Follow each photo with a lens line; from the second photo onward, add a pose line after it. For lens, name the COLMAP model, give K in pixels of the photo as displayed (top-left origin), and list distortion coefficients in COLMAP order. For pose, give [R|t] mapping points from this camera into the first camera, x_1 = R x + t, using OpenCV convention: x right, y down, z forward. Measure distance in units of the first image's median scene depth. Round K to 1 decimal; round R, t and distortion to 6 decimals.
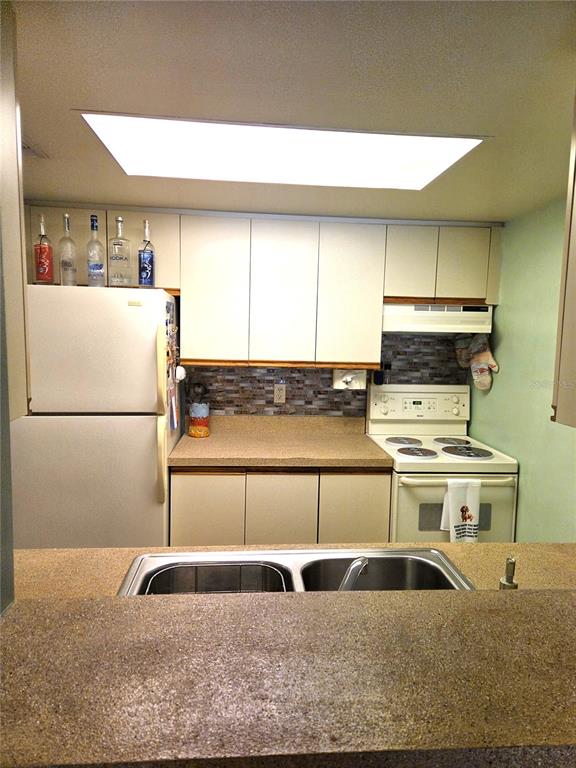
lens RADIAL K [[521.3, 0, 291.4], [0, 521.3, 382.1], [0, 0, 1]] dist [0.074851, -0.054359]
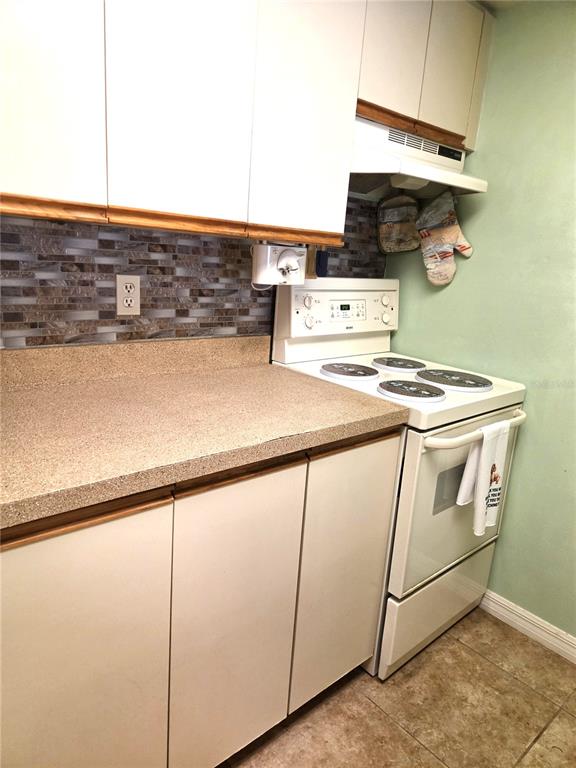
lens RADIAL K [[521.3, 0, 291.4], [0, 521.3, 382.1], [0, 0, 1]] dist [0.074851, -0.054359]
pose [[0.801779, -0.113015, 0.586837, -0.193240], [0.006680, 0.983590, 0.180296, 0.014305], [-0.597583, -0.140637, 0.789377, 0.526580]]
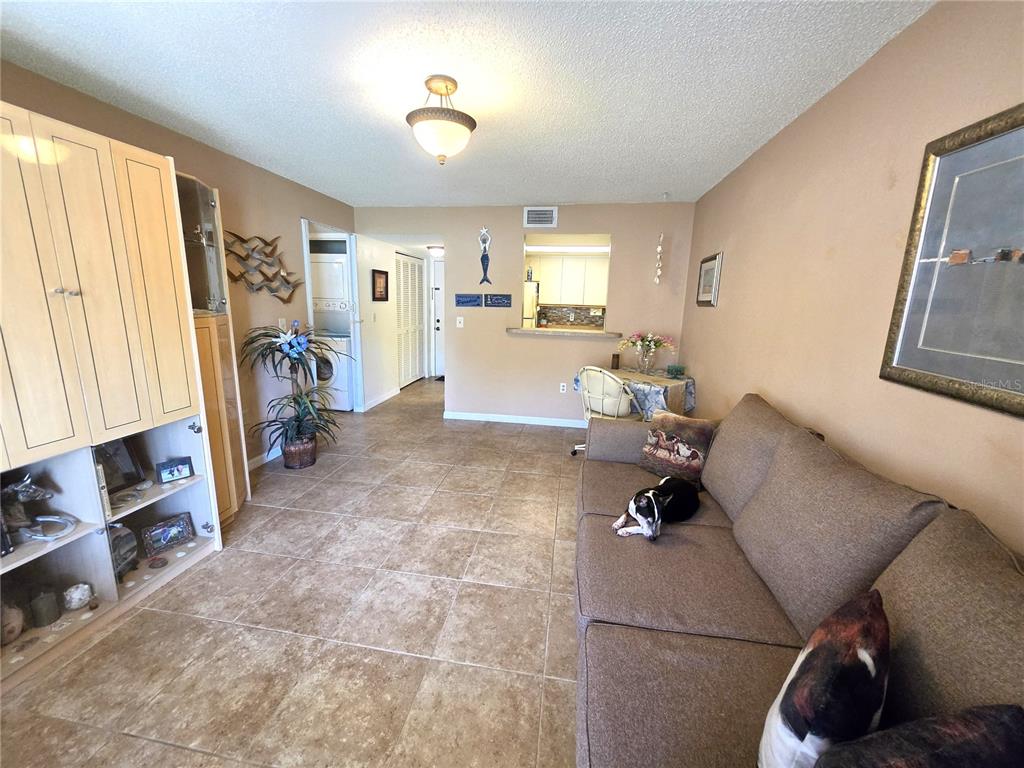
lens RADIAL K [[407.3, 0, 510.6], [0, 407.3, 378.1], [0, 0, 1]] dist [-0.000378, 0.000014]
pose [[0.974351, 0.038365, -0.221740, 0.154535], [-0.016414, 0.994852, 0.100004, 0.132168], [0.224435, -0.093799, 0.969964, -1.221712]]
